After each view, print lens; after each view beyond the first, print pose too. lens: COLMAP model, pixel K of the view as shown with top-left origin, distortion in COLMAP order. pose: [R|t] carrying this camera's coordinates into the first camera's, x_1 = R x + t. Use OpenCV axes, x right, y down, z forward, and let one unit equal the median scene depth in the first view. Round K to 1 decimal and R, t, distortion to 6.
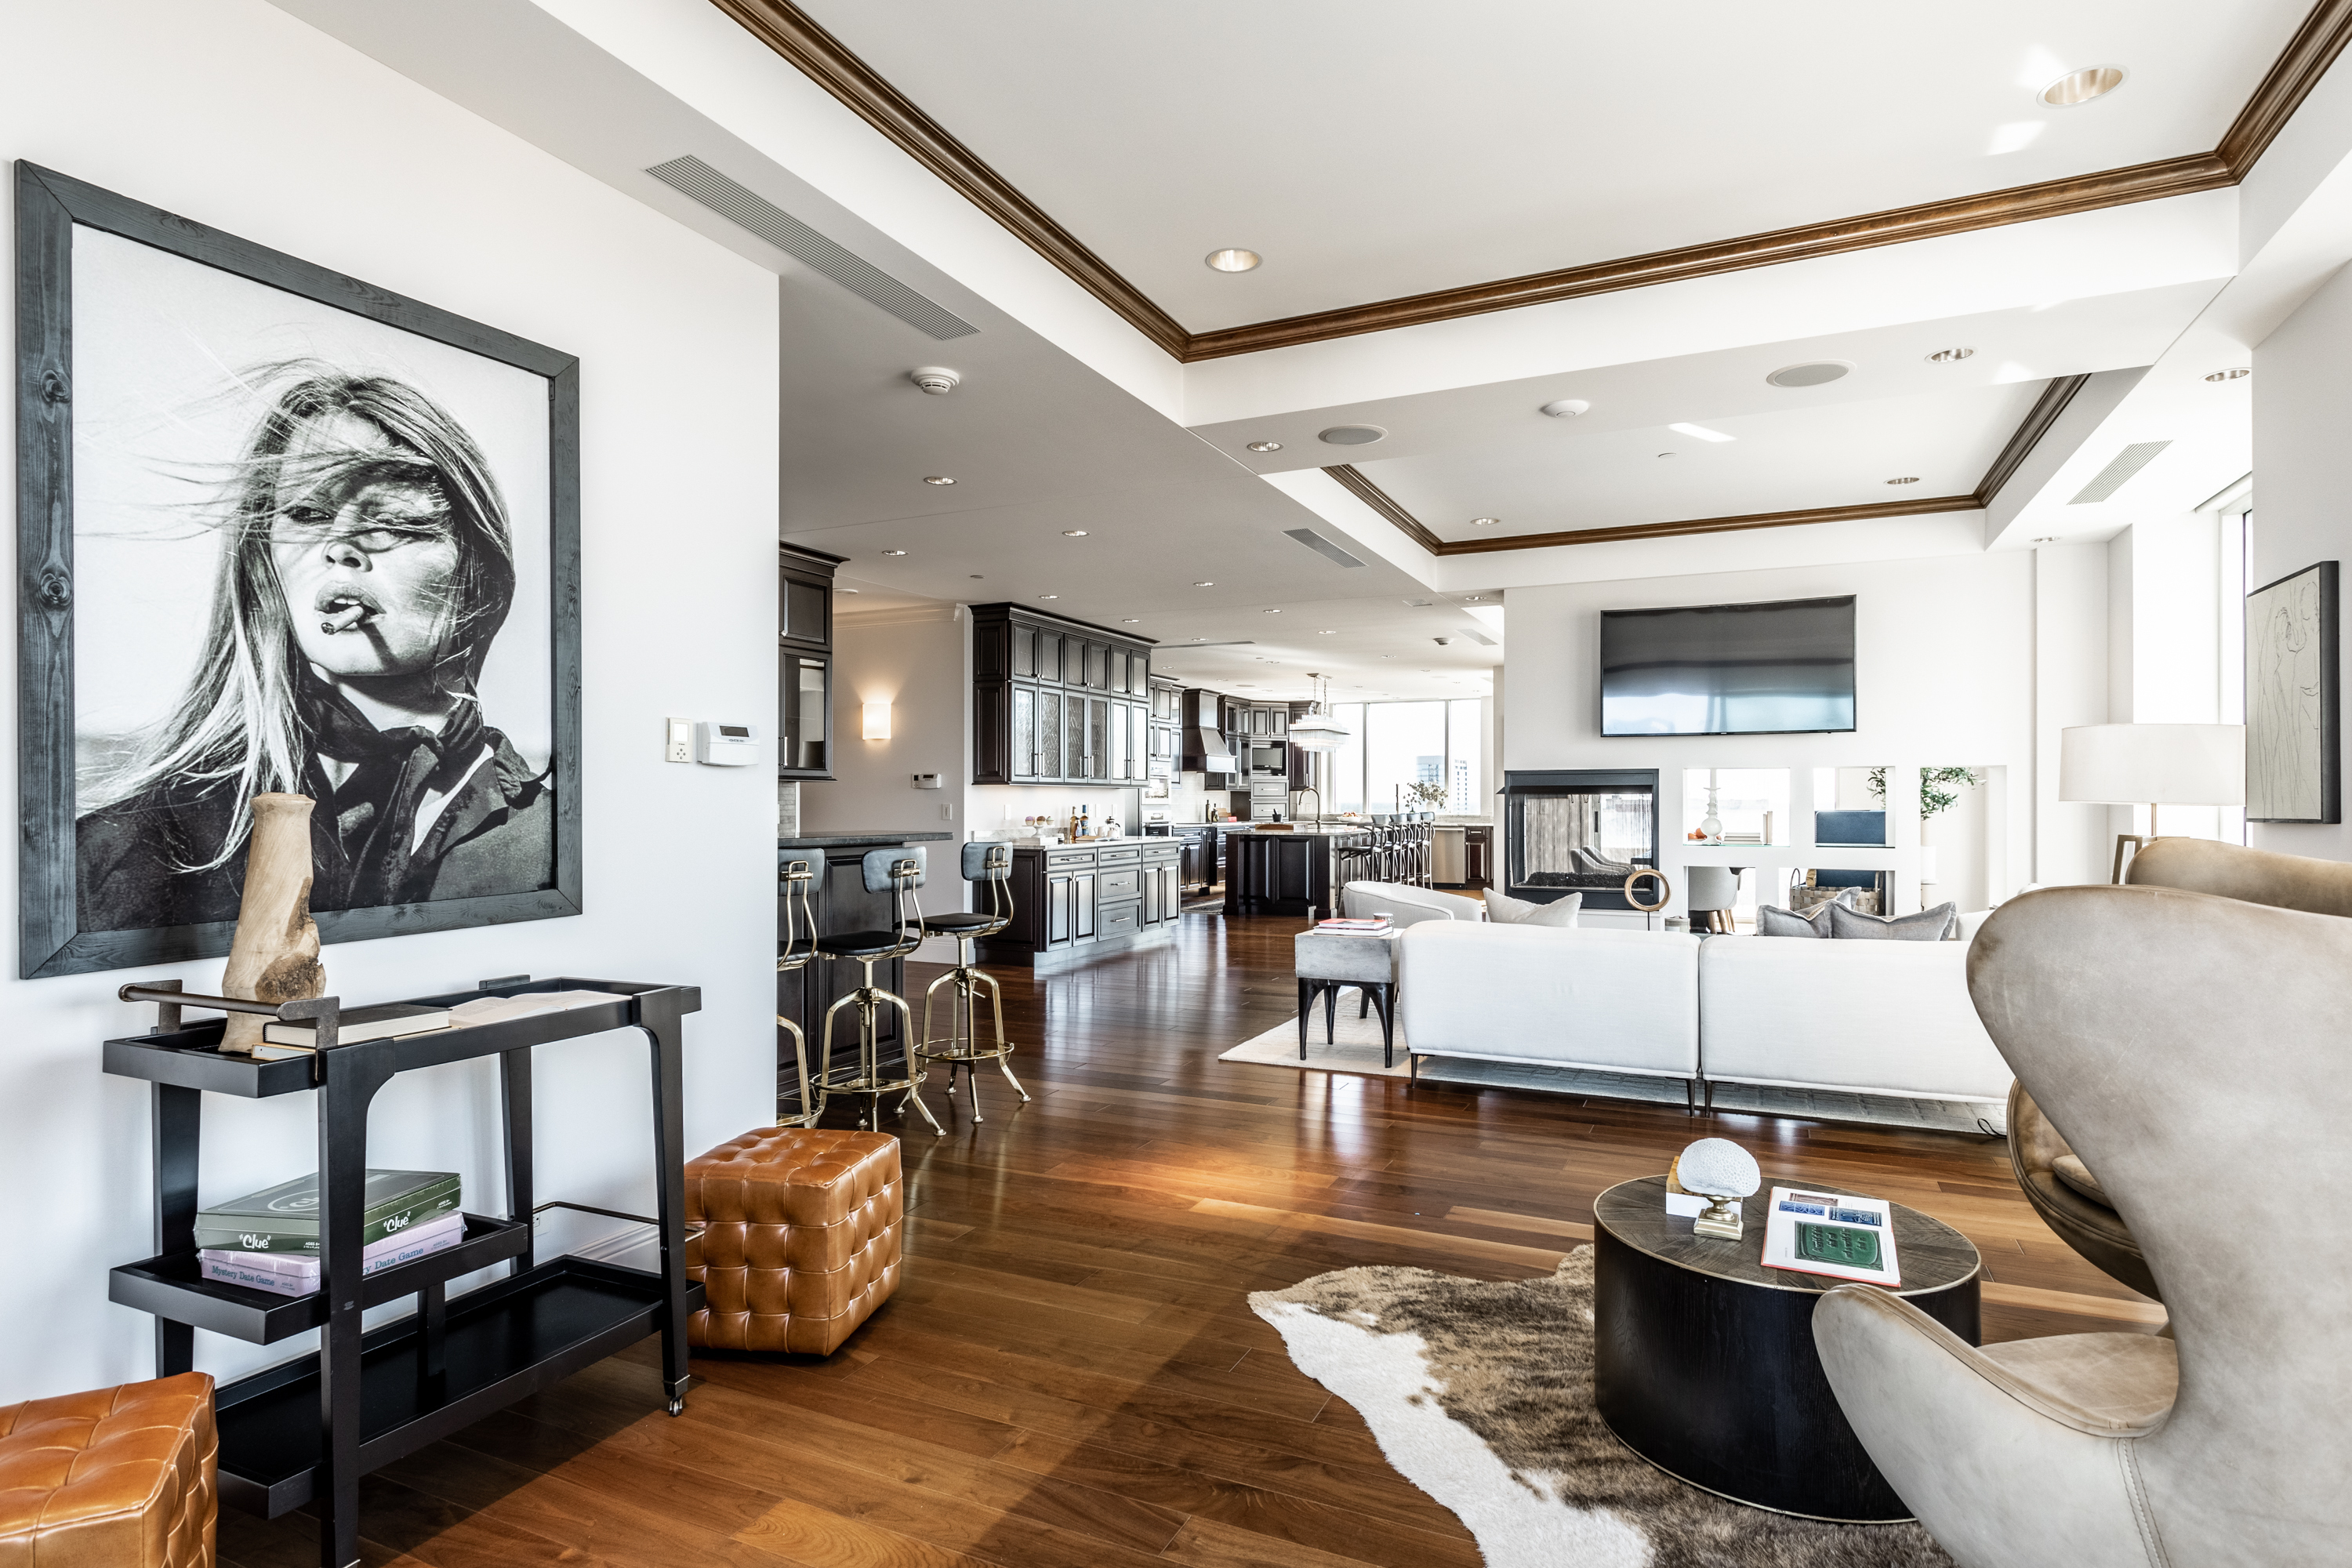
lens RADIAL K [[1176.6, 0, 1190.7], [0, 1176.6, 801.8], [0, 0, 1]] dist [-0.001376, 0.000880]
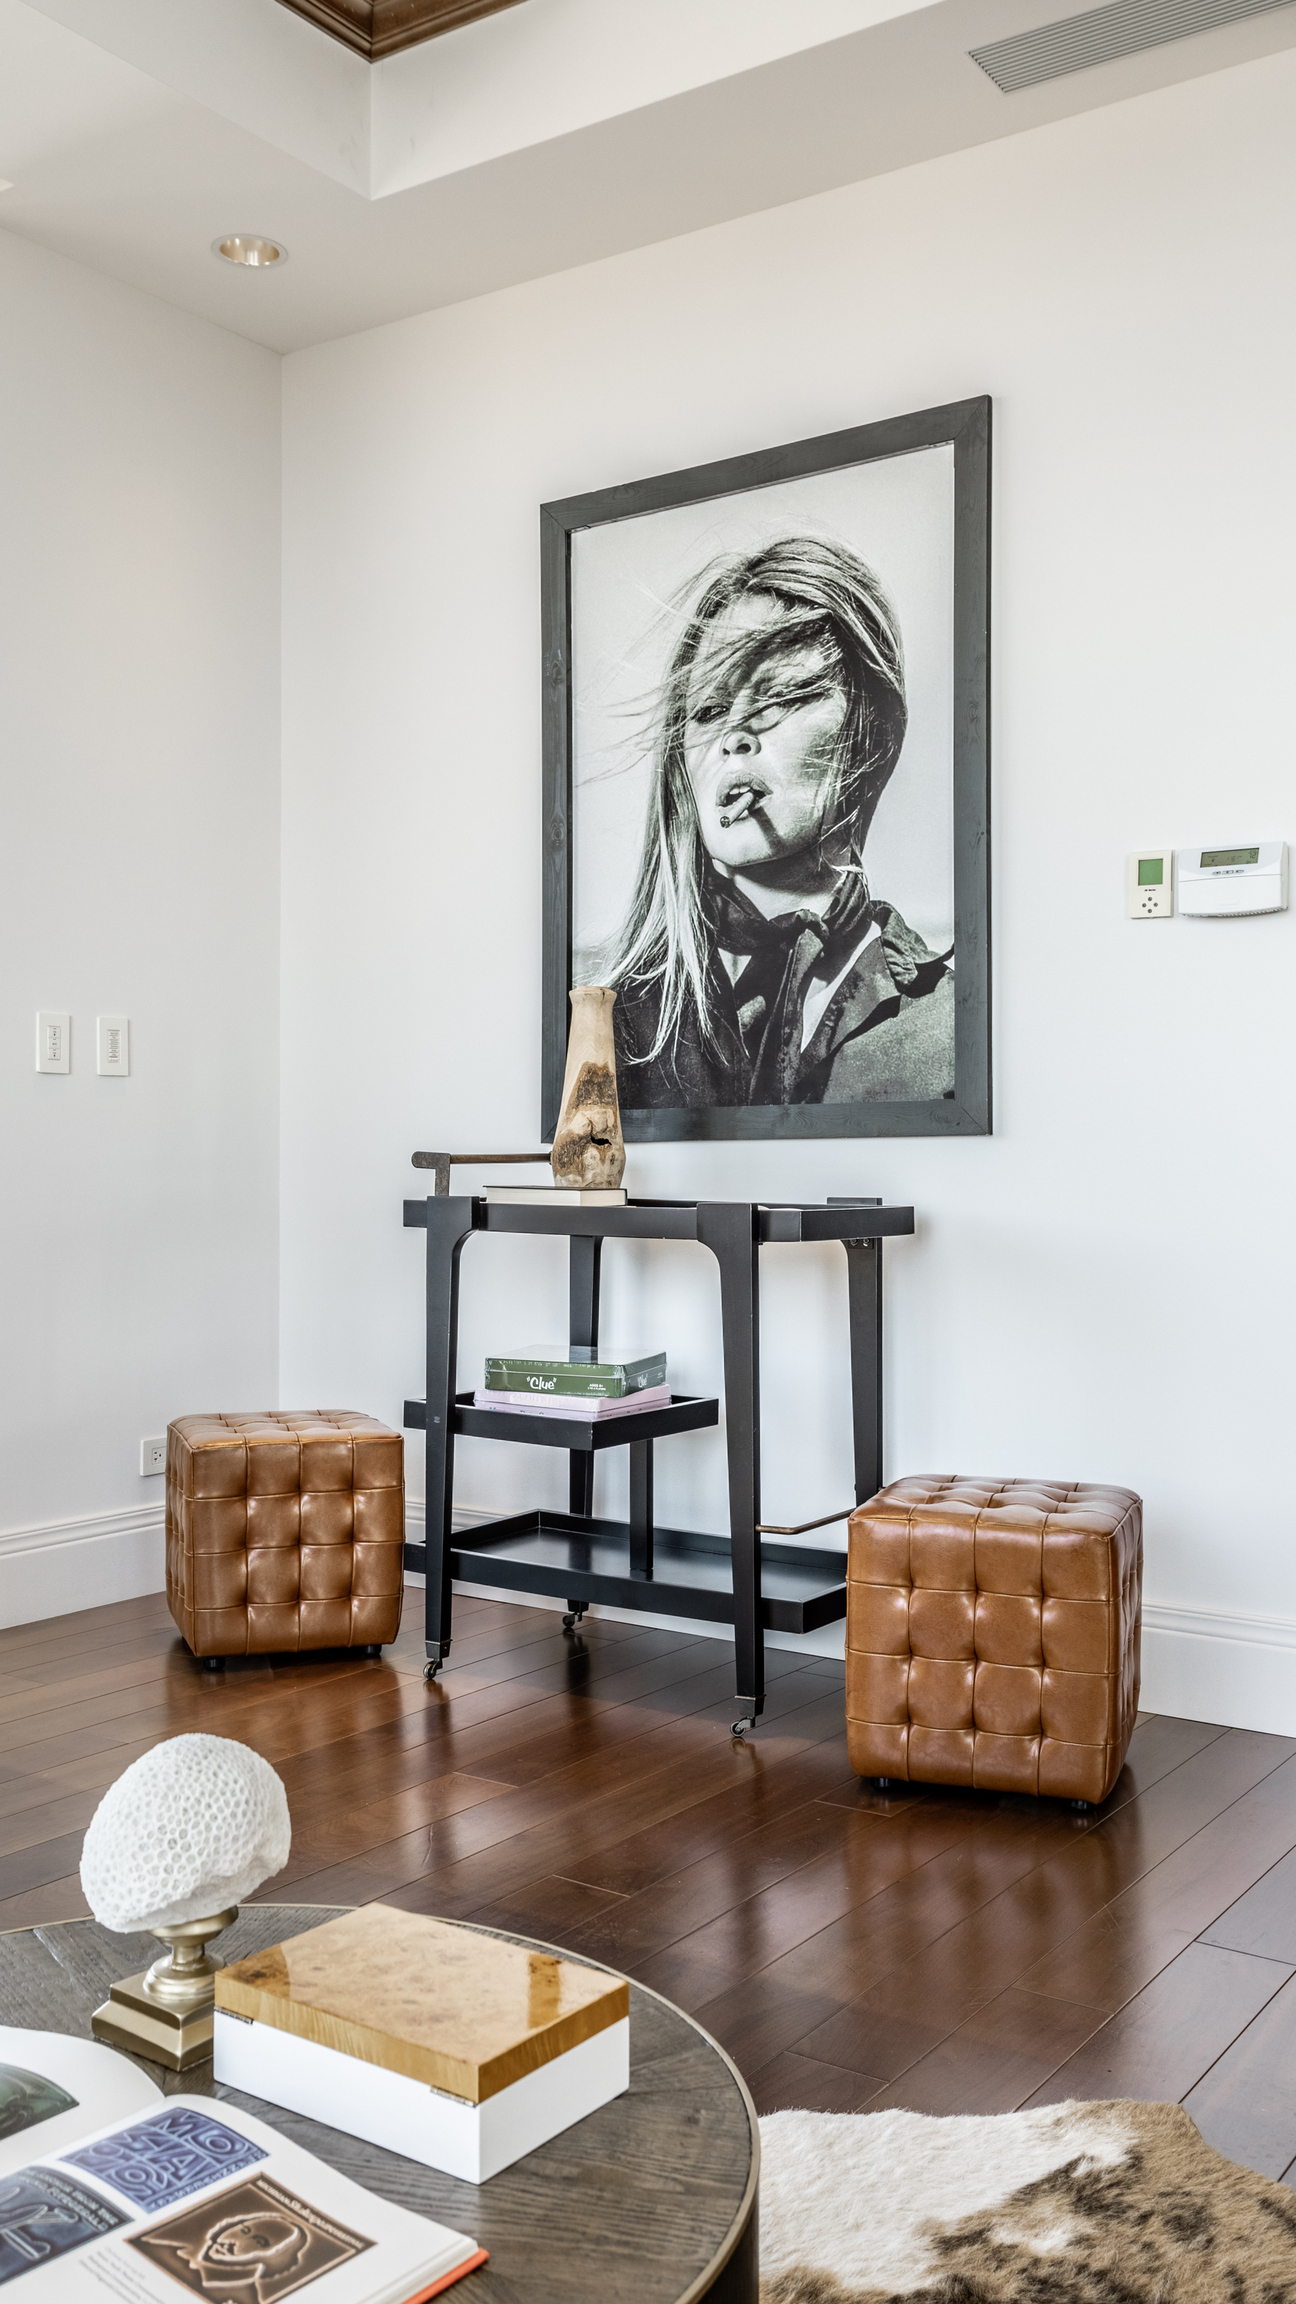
lens RADIAL K [[2034.5, 0, 648.6], [0, 2034.5, 1148.0], [0, 0, 1]] dist [0.014344, 0.003813]
pose [[-0.151959, 0.004883, -0.988375, 0.925598], [-0.002262, 0.999983, 0.005288, 0.112844], [0.988384, 0.003039, -0.151945, 1.134517]]
